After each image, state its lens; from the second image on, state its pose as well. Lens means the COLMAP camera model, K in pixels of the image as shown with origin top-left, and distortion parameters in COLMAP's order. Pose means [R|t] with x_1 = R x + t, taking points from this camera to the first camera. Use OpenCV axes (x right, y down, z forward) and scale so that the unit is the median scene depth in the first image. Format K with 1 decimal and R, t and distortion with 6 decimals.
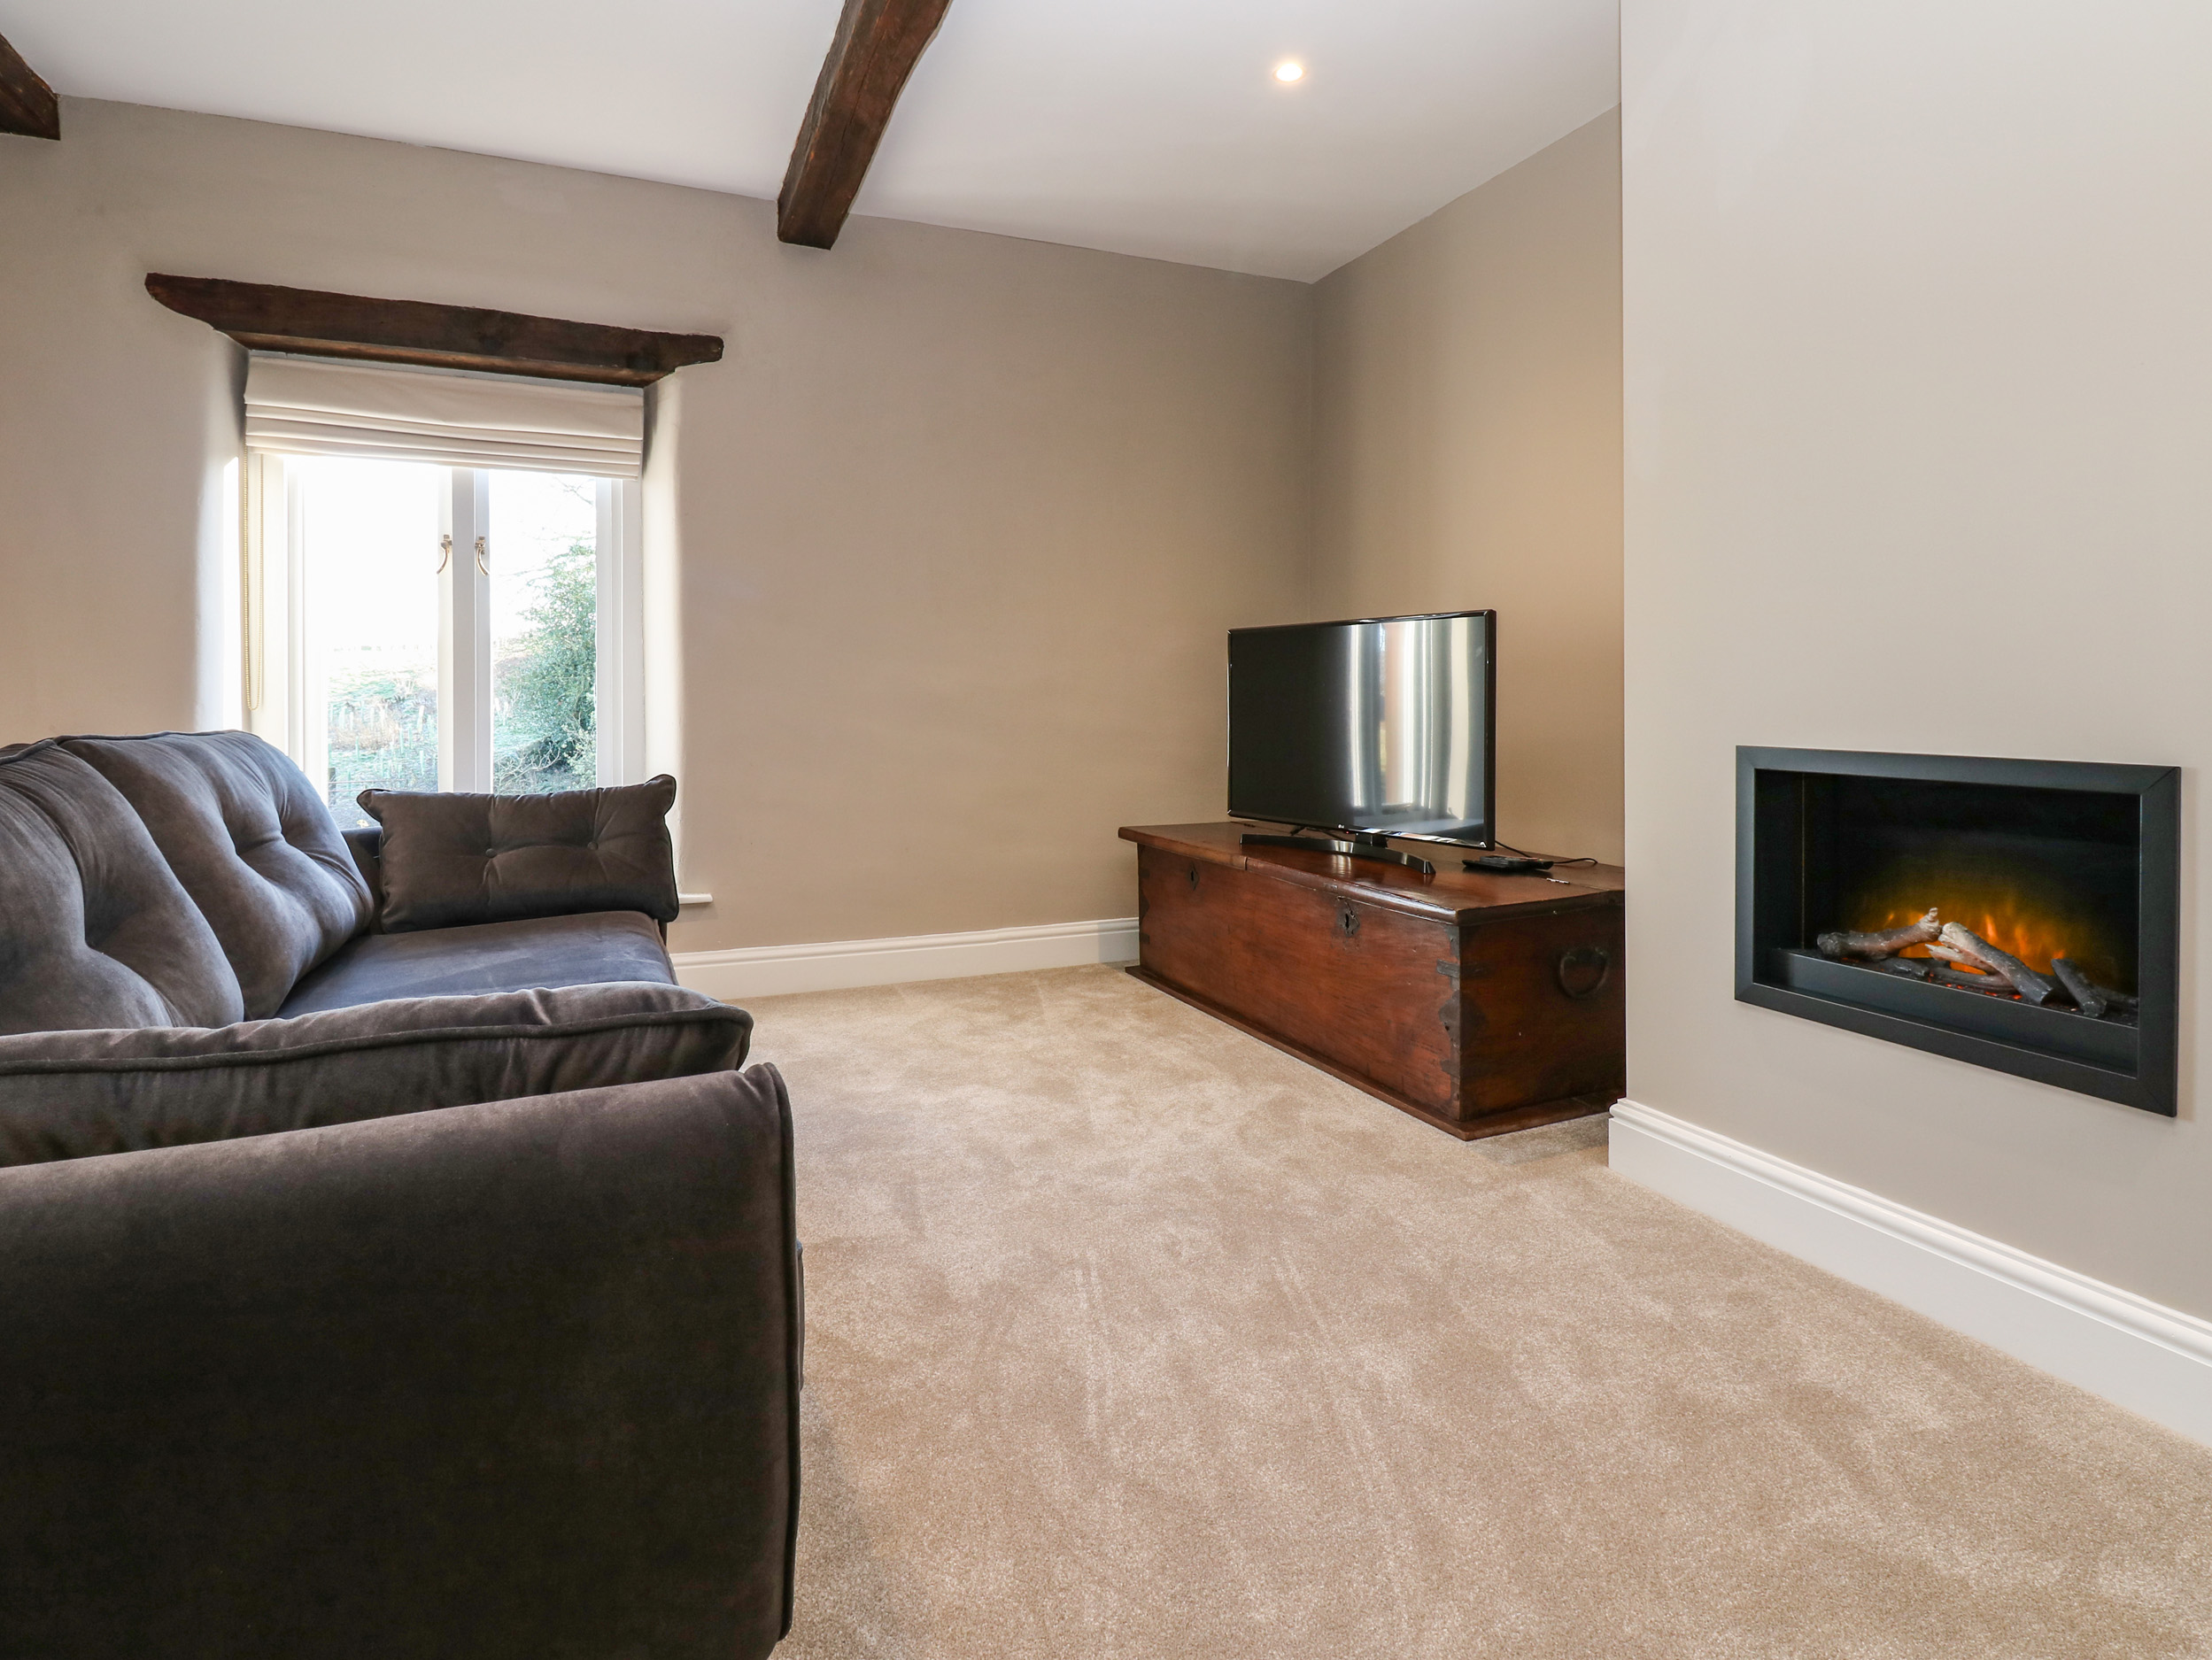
lens RADIAL K [[1147.2, 0, 1110.0], [0, 1147.2, 900.1], [0, 0, 1]] dist [0.000547, -0.008776]
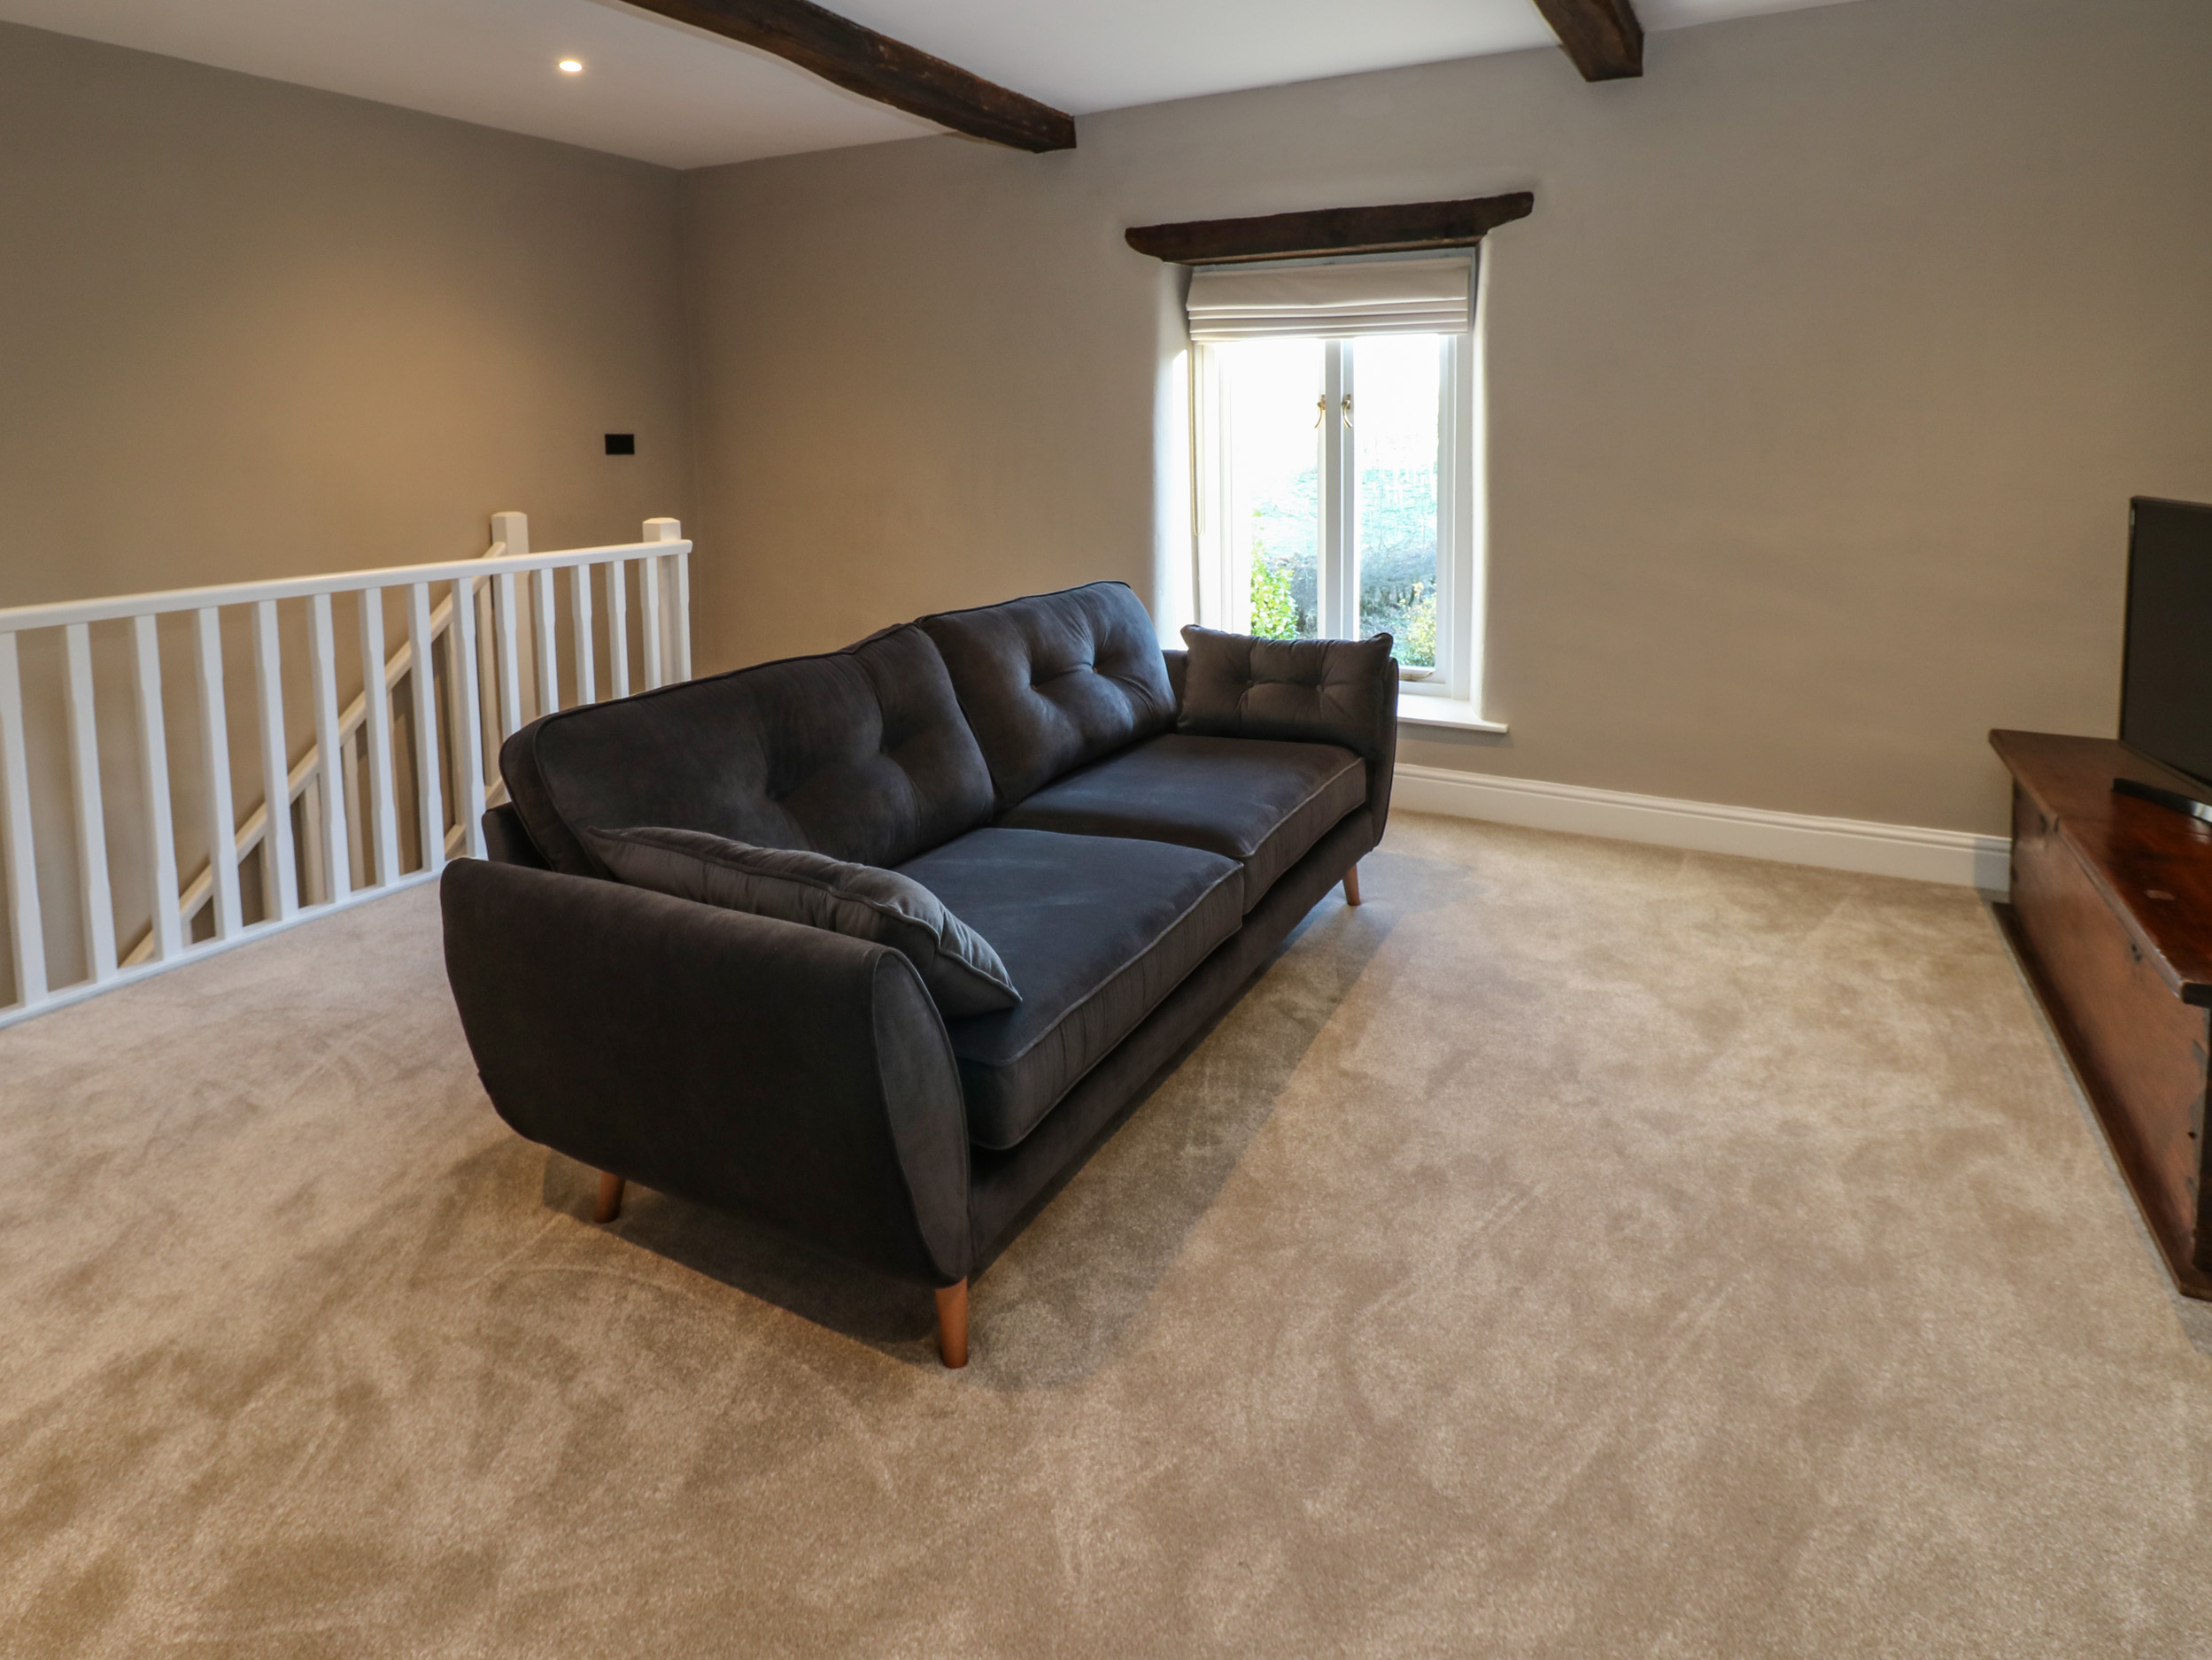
lens RADIAL K [[1200.2, 0, 1118.1], [0, 1200.2, 815.4], [0, 0, 1]] dist [-0.006070, -0.010082]
pose [[0.620532, 0.228087, -0.750277, 0.378818], [-0.119427, 0.973092, 0.197049, -0.137963], [0.775033, -0.032672, 0.631075, 0.050016]]
